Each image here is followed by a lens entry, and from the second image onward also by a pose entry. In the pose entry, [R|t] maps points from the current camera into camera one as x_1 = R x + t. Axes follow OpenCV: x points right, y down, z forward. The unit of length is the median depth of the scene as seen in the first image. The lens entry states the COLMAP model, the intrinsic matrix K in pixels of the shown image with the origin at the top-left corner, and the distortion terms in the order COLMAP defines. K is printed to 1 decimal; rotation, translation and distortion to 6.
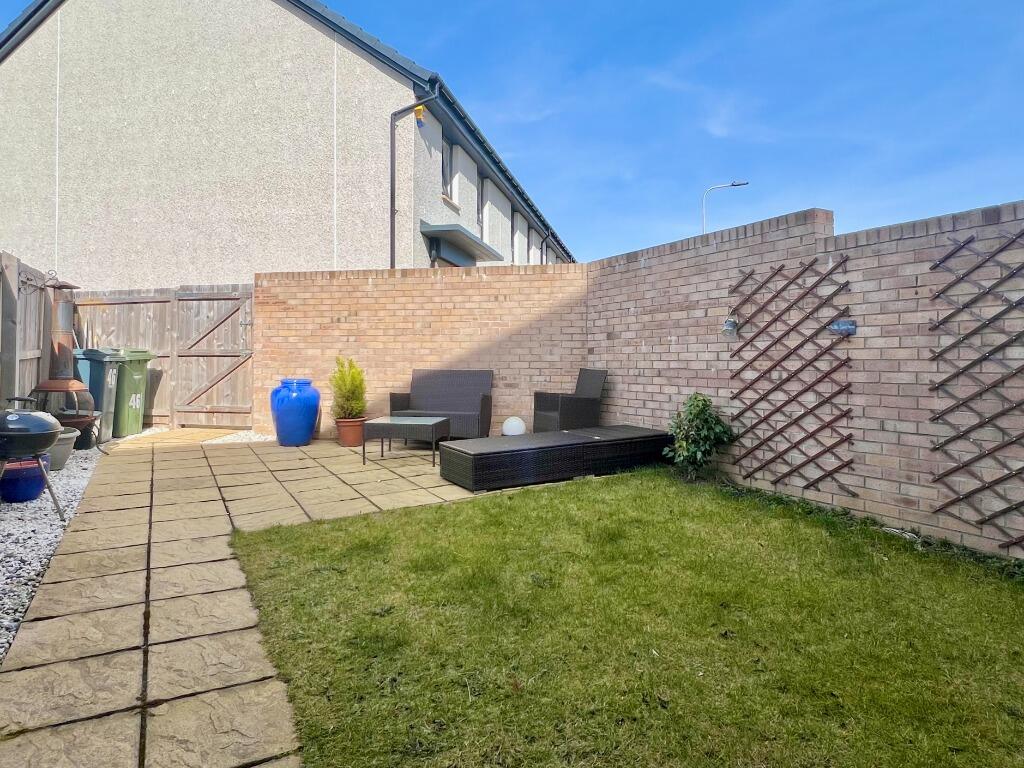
lens RADIAL K [[633.2, 0, 505.9], [0, 633.2, 380.0], [0, 0, 1]] dist [-0.003535, -0.000466]
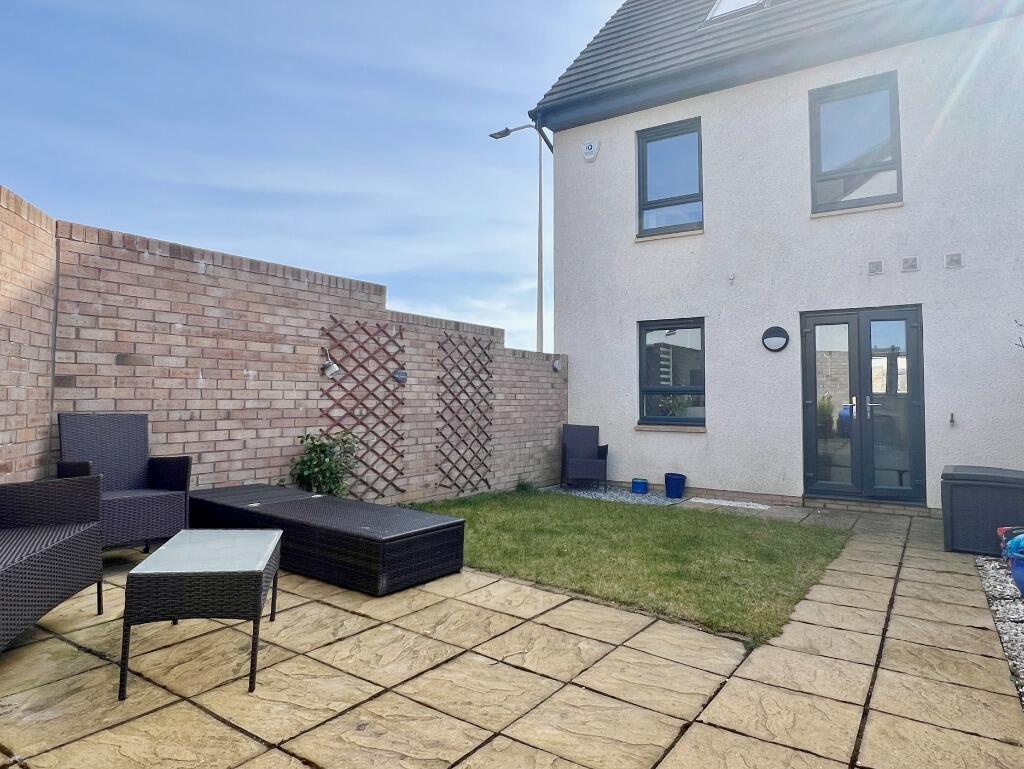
lens RADIAL K [[633.2, 0, 505.9], [0, 633.2, 380.5], [0, 0, 1]] dist [-0.003535, -0.000466]
pose [[-0.460134, 0.011855, 0.887770, -0.713845], [0.010149, 0.999916, -0.008093, -0.050637], [-0.887791, 0.005286, -0.460216, 1.211949]]
